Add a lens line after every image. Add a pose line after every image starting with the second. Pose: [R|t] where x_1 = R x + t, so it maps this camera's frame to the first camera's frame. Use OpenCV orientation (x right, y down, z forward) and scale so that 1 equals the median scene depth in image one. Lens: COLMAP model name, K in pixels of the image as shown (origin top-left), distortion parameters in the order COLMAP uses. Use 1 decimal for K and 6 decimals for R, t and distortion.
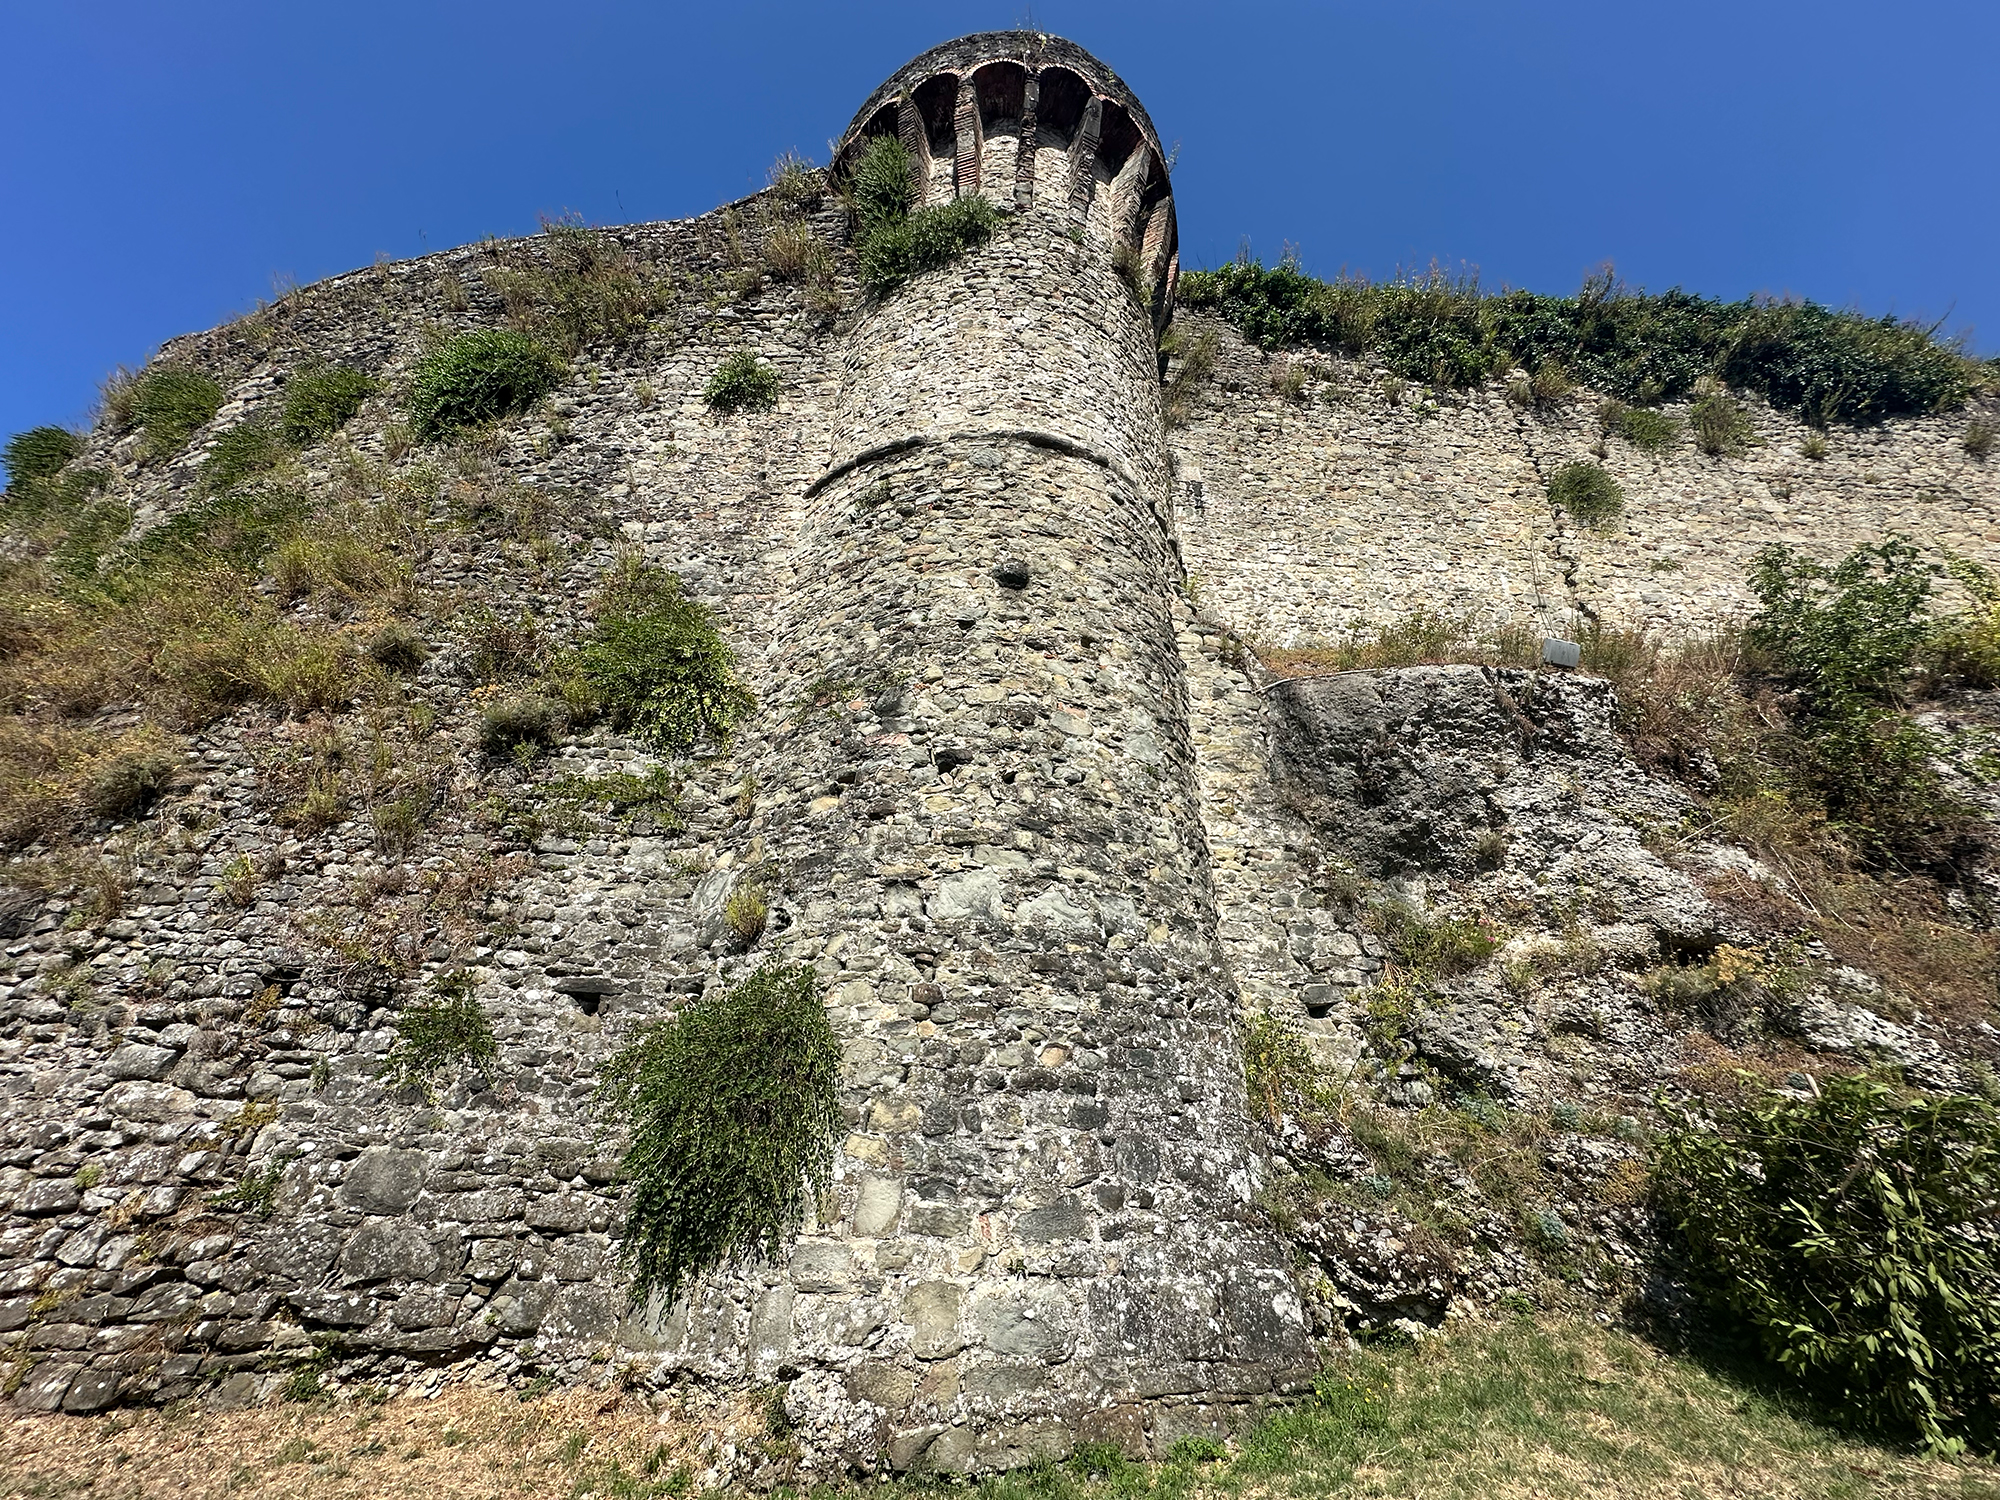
lens RADIAL K [[799.6, 0, 1000.0], [0, 799.6, 750.0], [0, 0, 1]] dist [-0.003192, 0.000745]
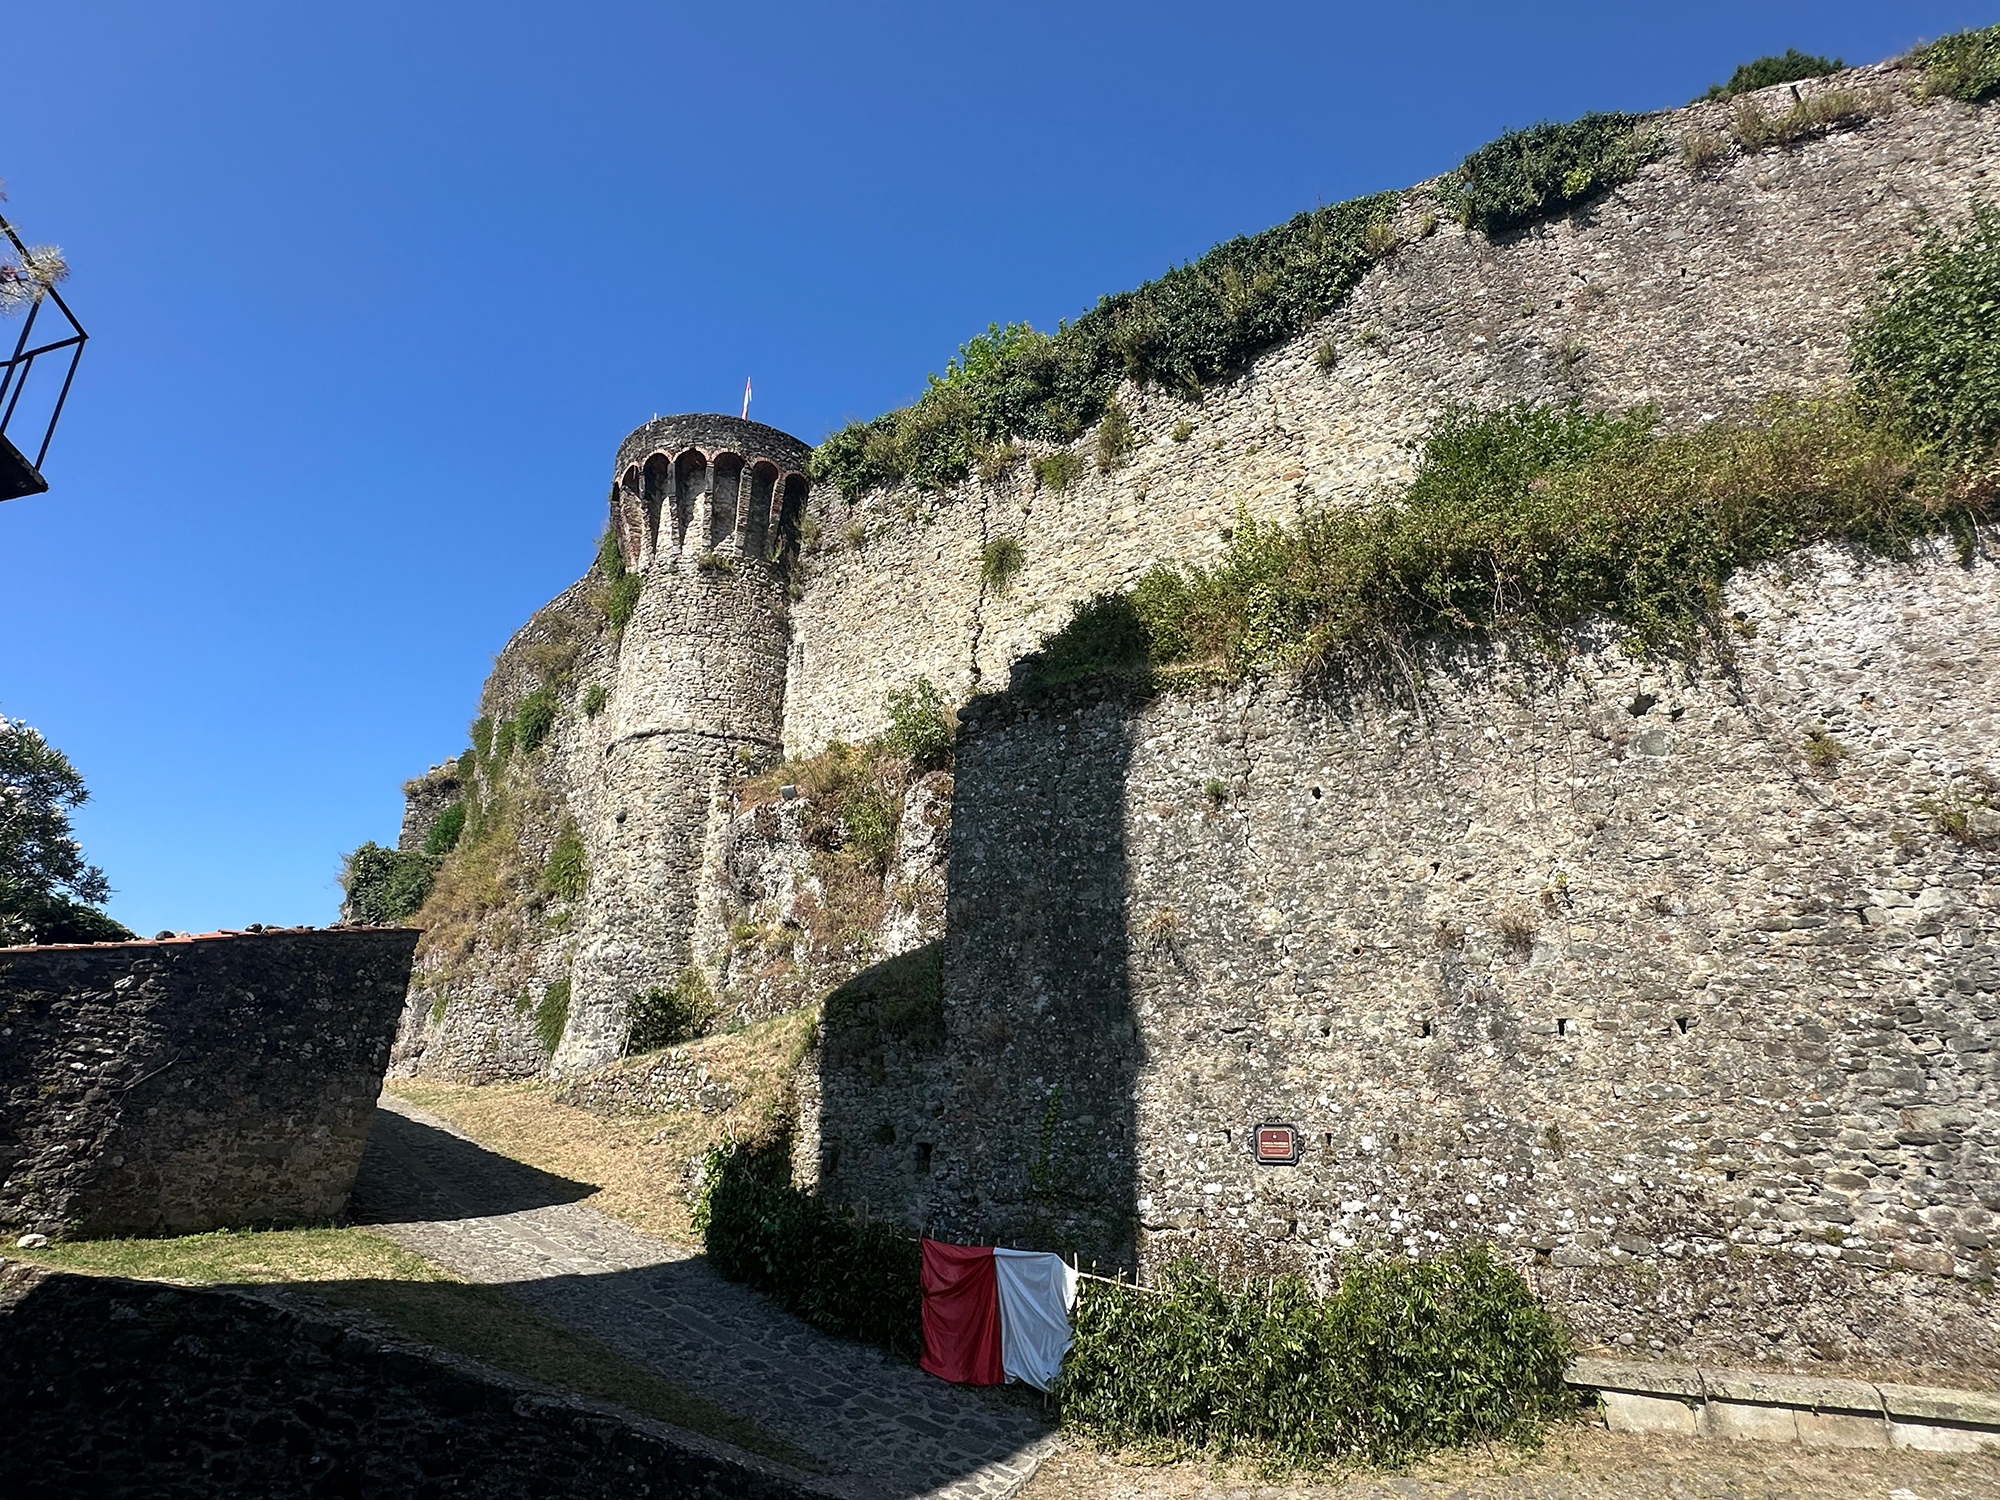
lens RADIAL K [[1096.9, 0, 1039.3], [0, 1096.9, 738.1], [0, 0, 1]] dist [-0.003438, 0.000756]
pose [[0.786873, -0.230356, -0.572509, 2.346595], [0.345830, 0.932961, 0.099930, -0.251398], [0.511108, -0.276623, 0.813786, -0.838860]]
